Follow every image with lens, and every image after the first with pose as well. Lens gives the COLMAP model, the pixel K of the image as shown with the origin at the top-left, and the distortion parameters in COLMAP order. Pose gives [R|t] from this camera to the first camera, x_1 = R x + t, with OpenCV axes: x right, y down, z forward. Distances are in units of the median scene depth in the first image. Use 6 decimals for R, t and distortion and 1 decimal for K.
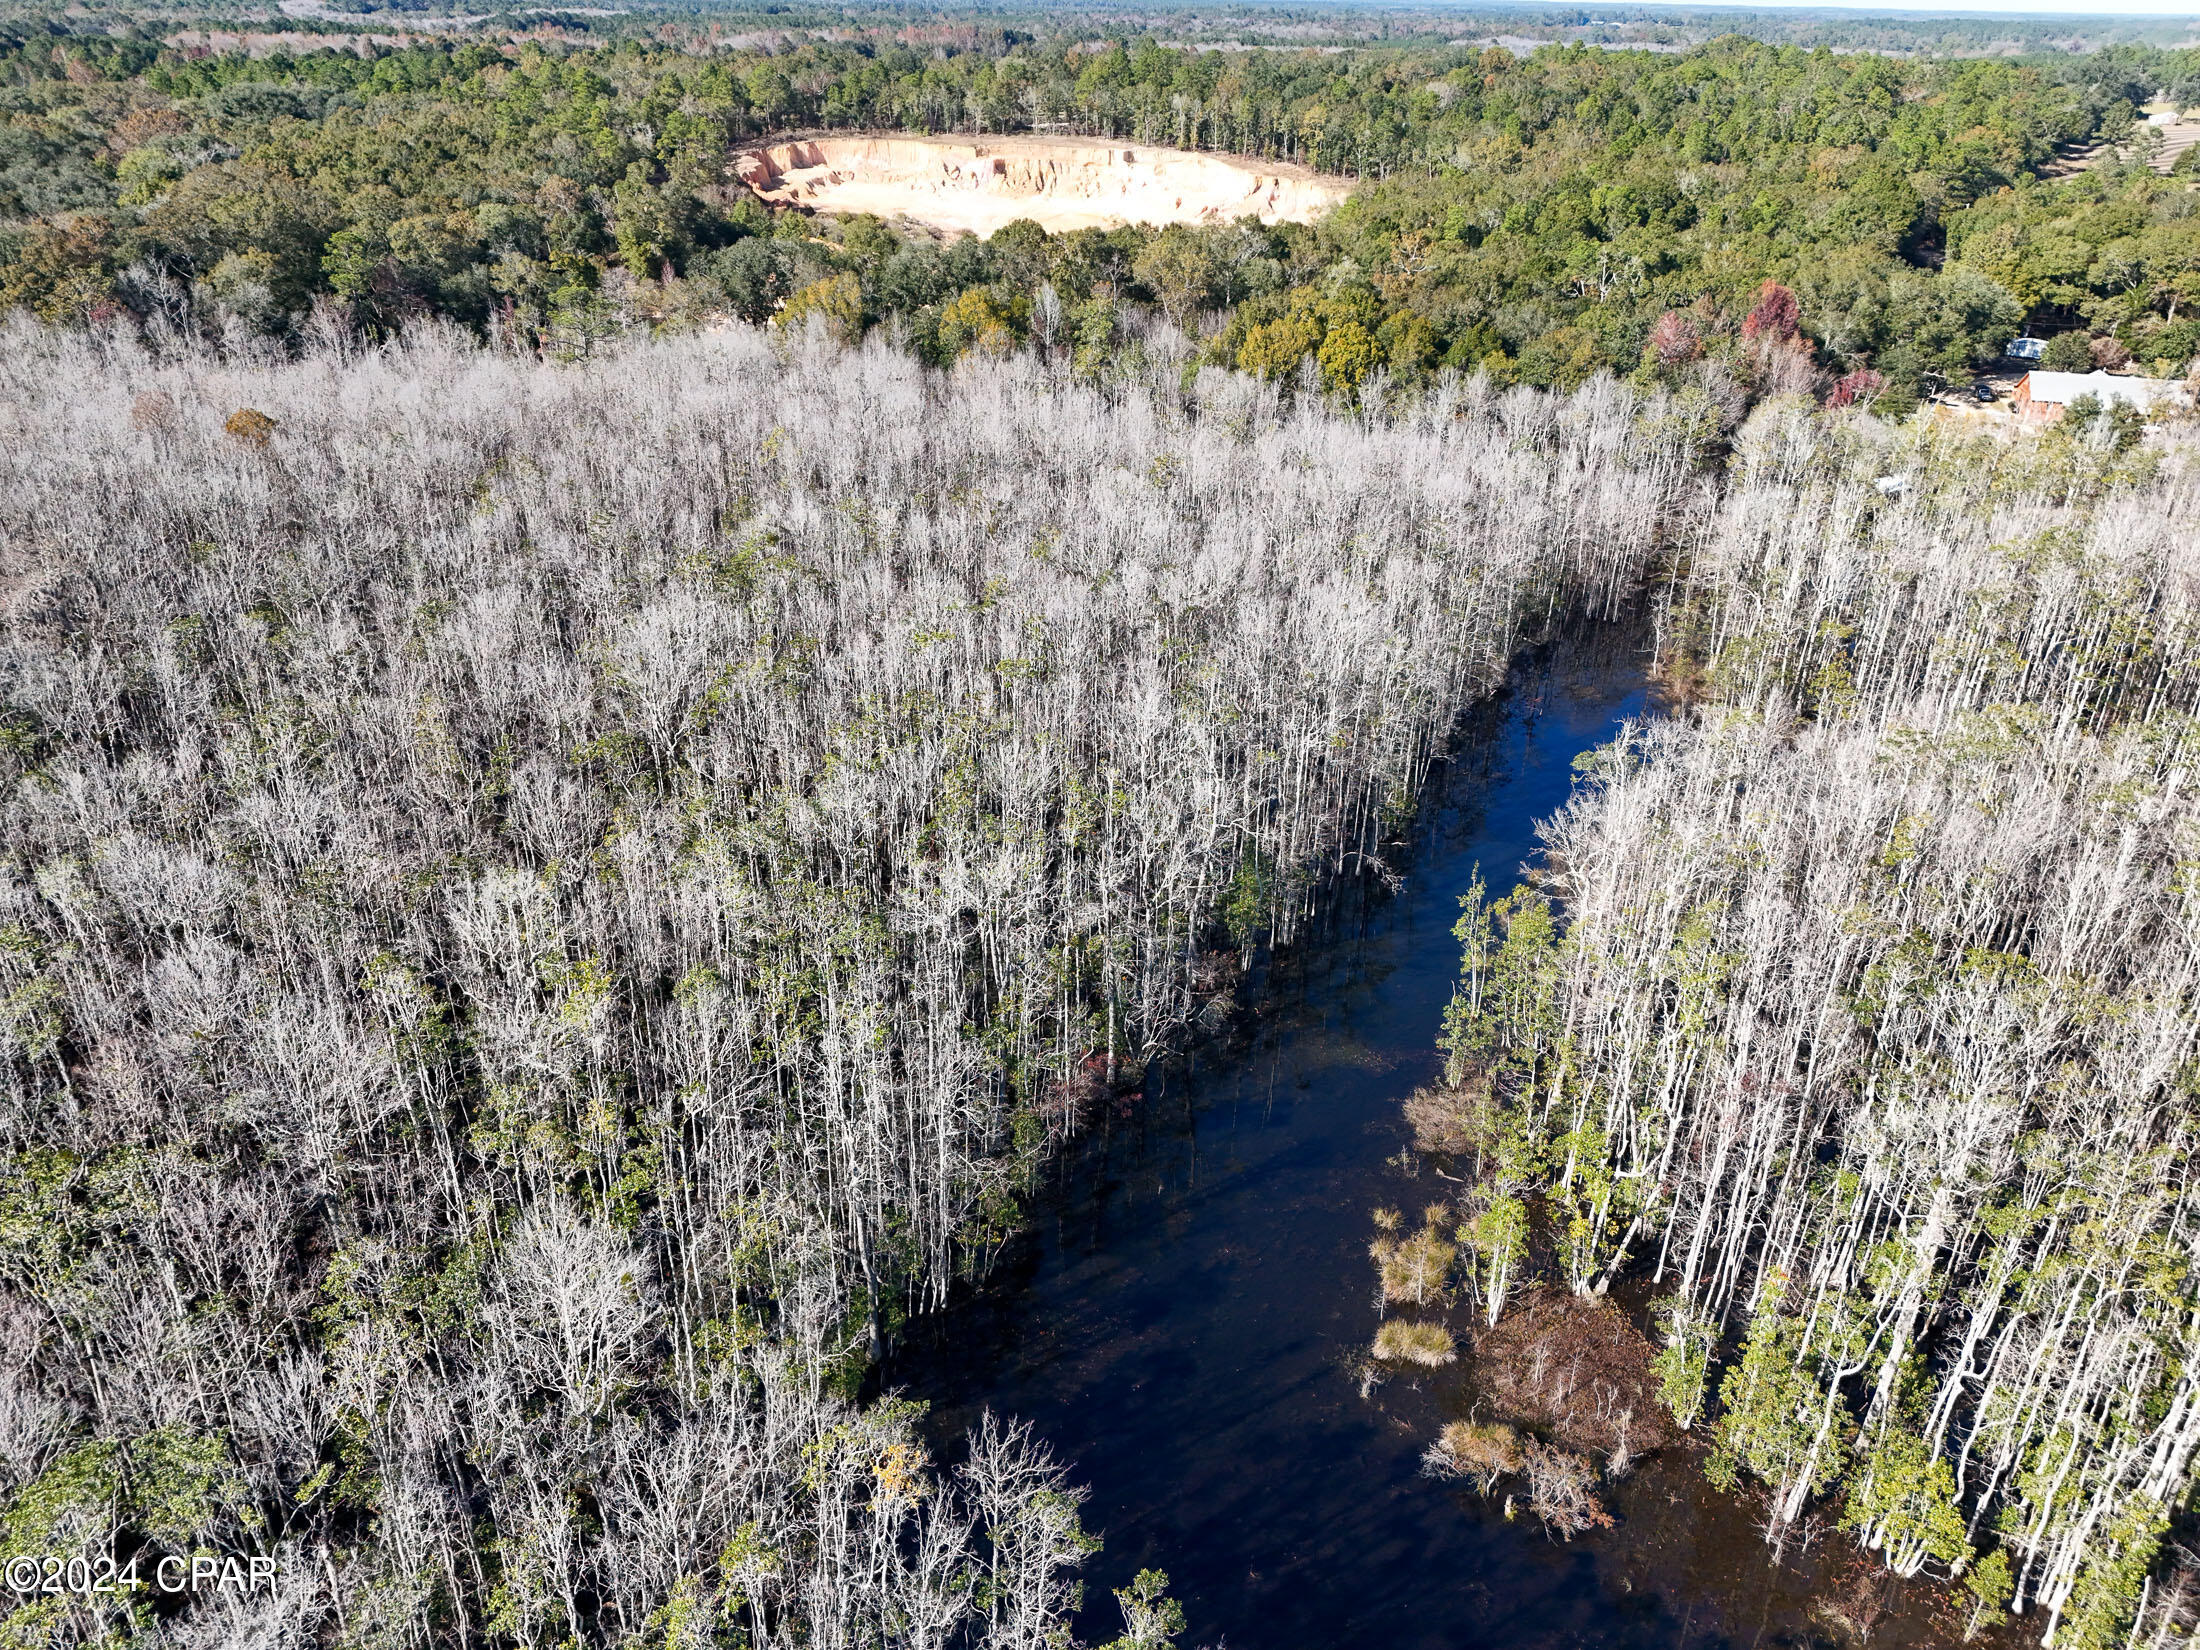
lens RADIAL K [[1611.6, 0, 1105.5], [0, 1611.6, 819.9], [0, 0, 1]] dist [0.063865, -0.044554]
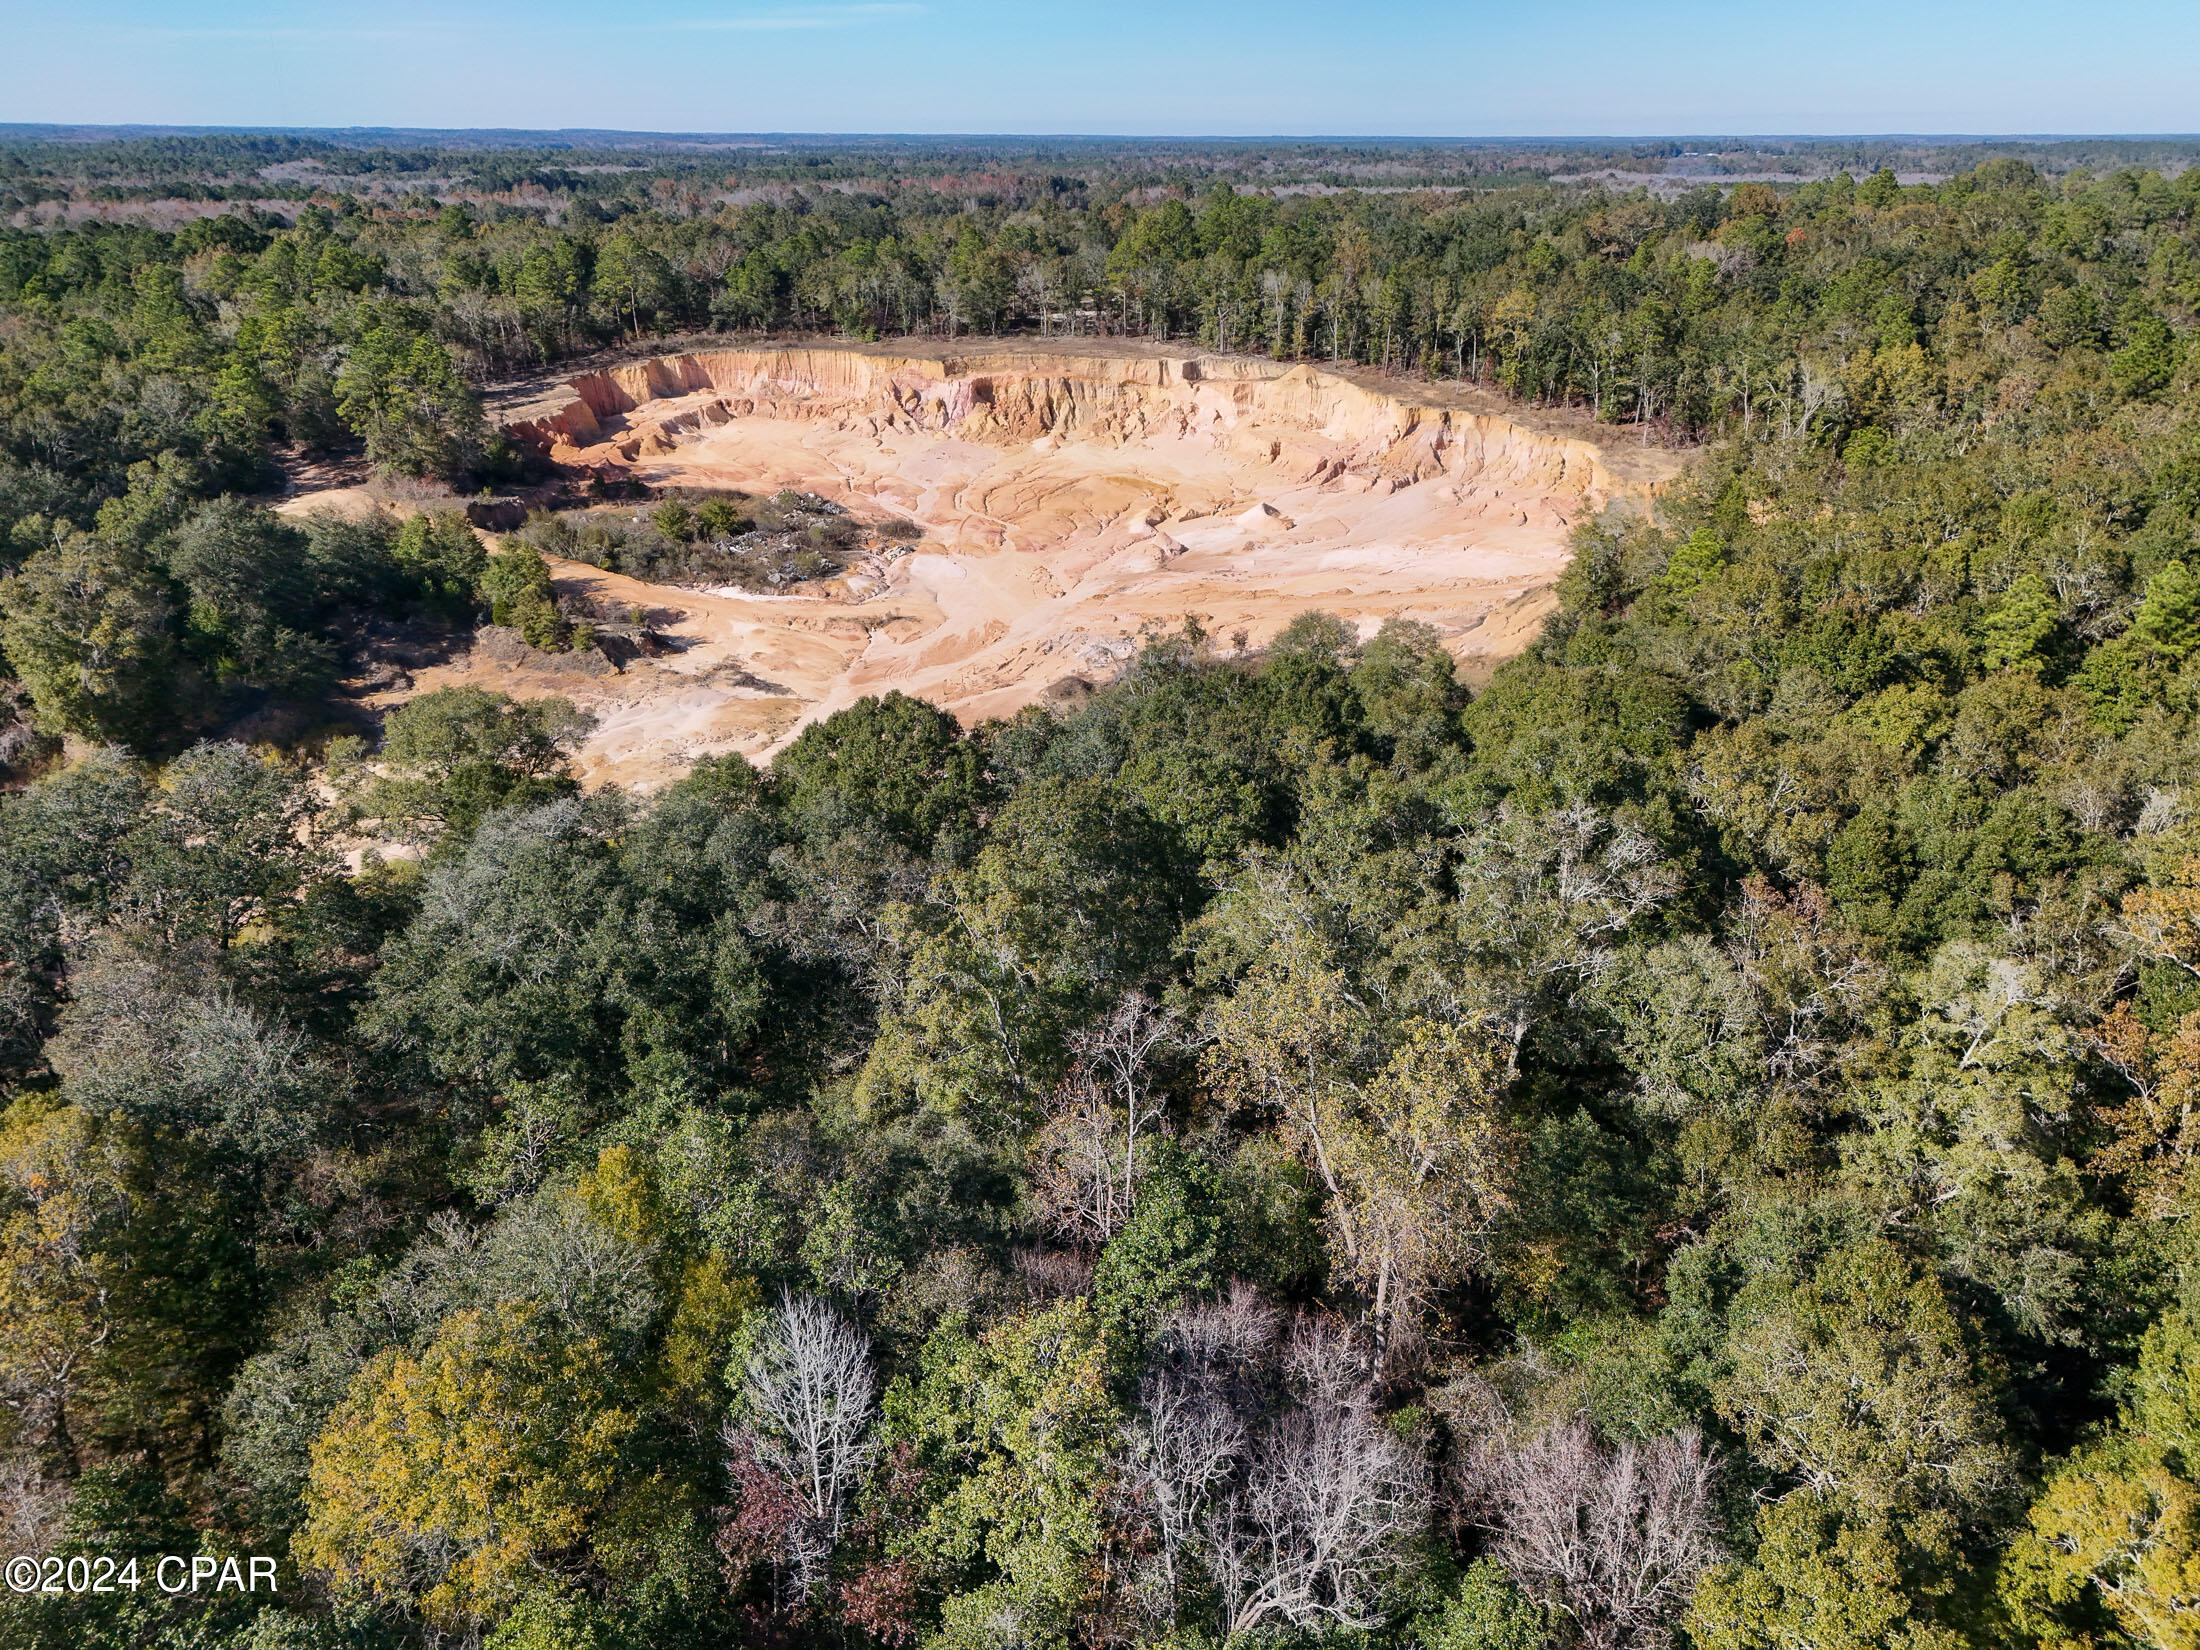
lens RADIAL K [[1611.6, 0, 1105.1], [0, 1611.6, 824.3], [0, 0, 1]] dist [0.063865, -0.044554]
pose [[0.999086, -0.005442, -0.042398, 0.027325], [0.002419, 0.997472, -0.071025, -0.810678], [0.042677, 0.070858, 0.996573, 1.680509]]
